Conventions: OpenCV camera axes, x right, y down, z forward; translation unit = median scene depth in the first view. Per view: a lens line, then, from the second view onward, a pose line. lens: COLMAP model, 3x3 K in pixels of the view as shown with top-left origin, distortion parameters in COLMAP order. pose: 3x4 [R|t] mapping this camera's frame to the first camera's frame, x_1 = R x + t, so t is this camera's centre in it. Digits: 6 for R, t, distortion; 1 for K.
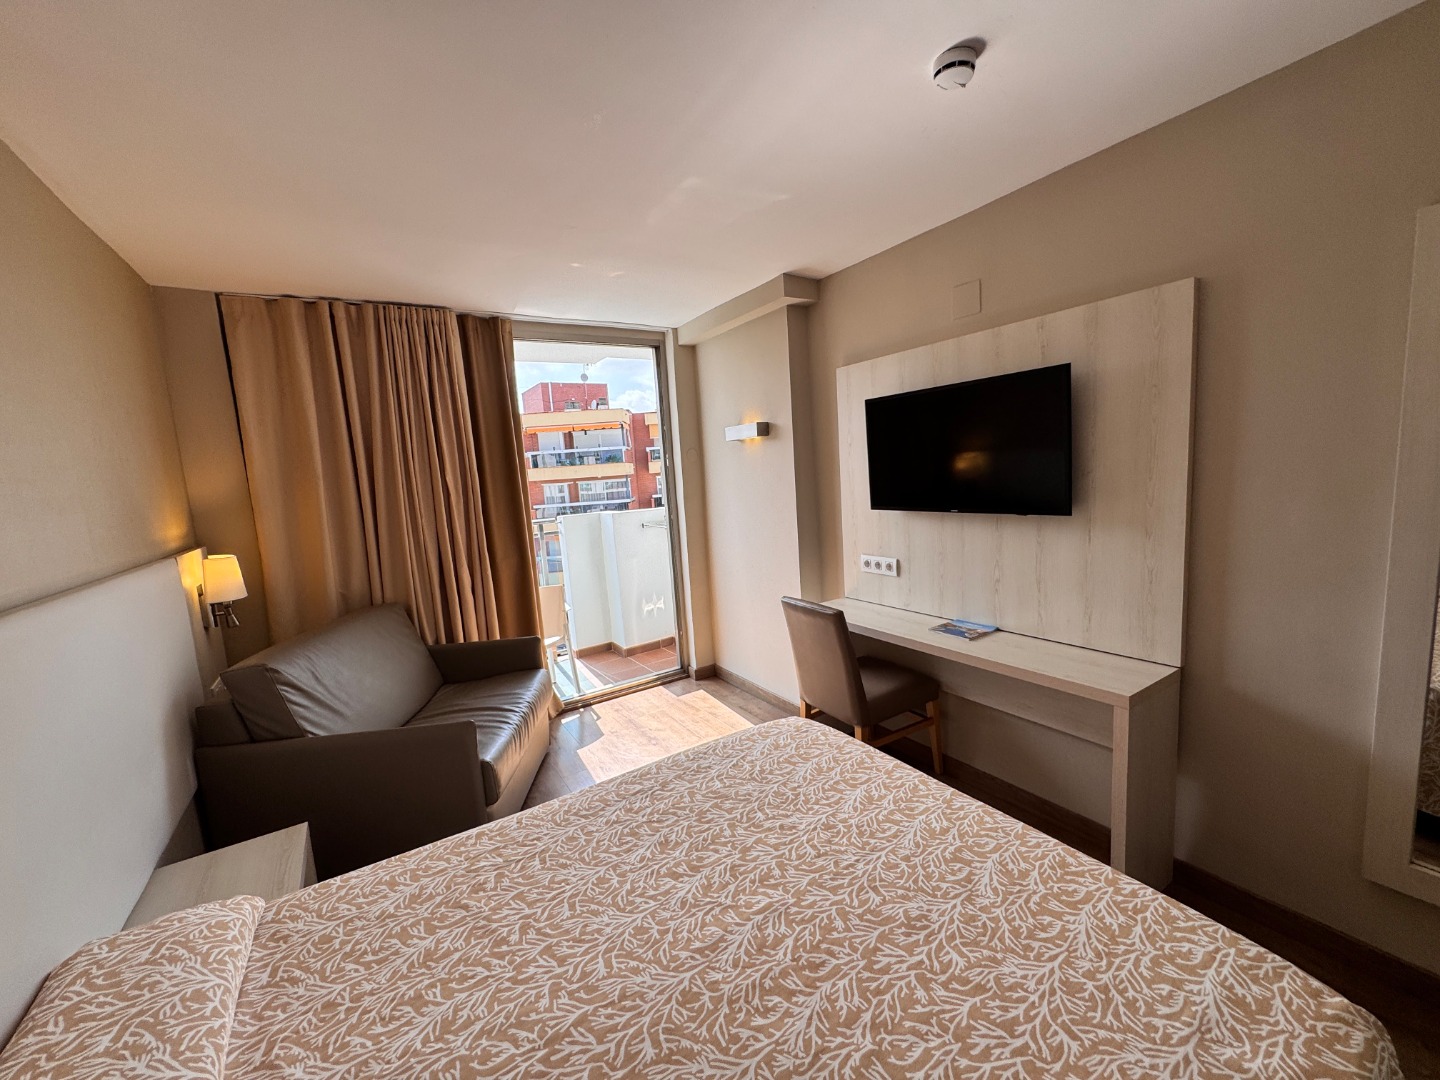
lens RADIAL K [[570.2, 0, 720.0], [0, 570.2, 540.0], [0, 0, 1]] dist [-0.001337, 0.000490]
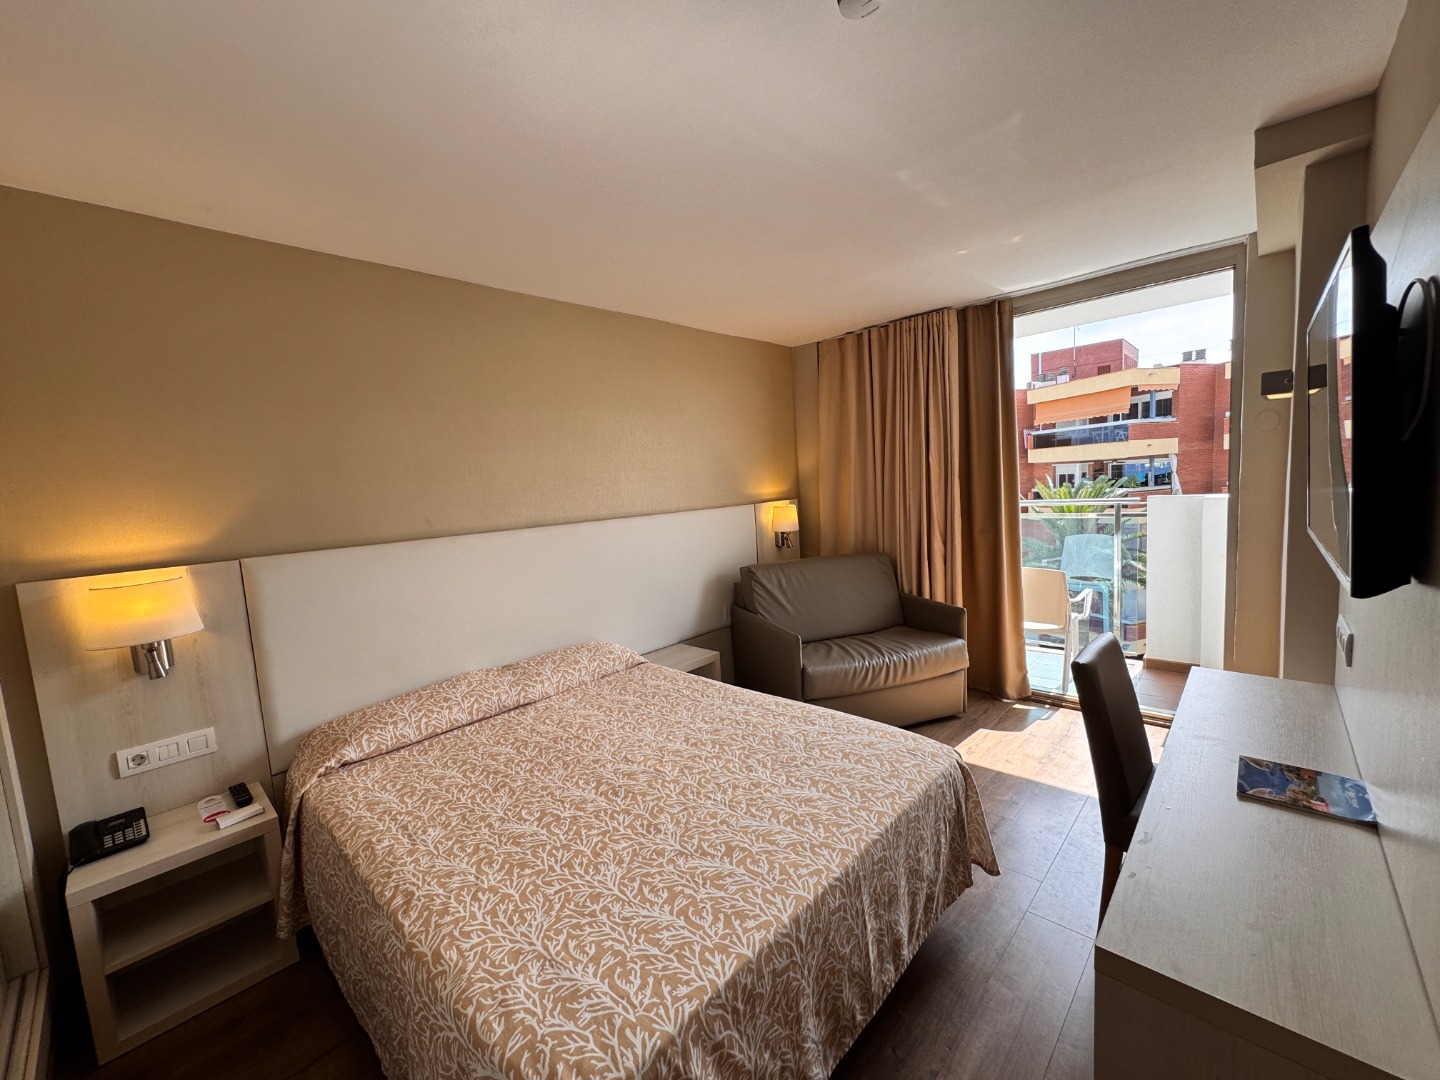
lens RADIAL K [[570.2, 0, 720.0], [0, 570.2, 540.0], [0, 0, 1]] dist [-0.001337, 0.000490]
pose [[0.257093, 0.148961, -0.954837, 1.375832], [-0.078928, 0.987984, 0.132881, -0.156157], [0.963158, 0.041201, 0.265761, 0.686784]]
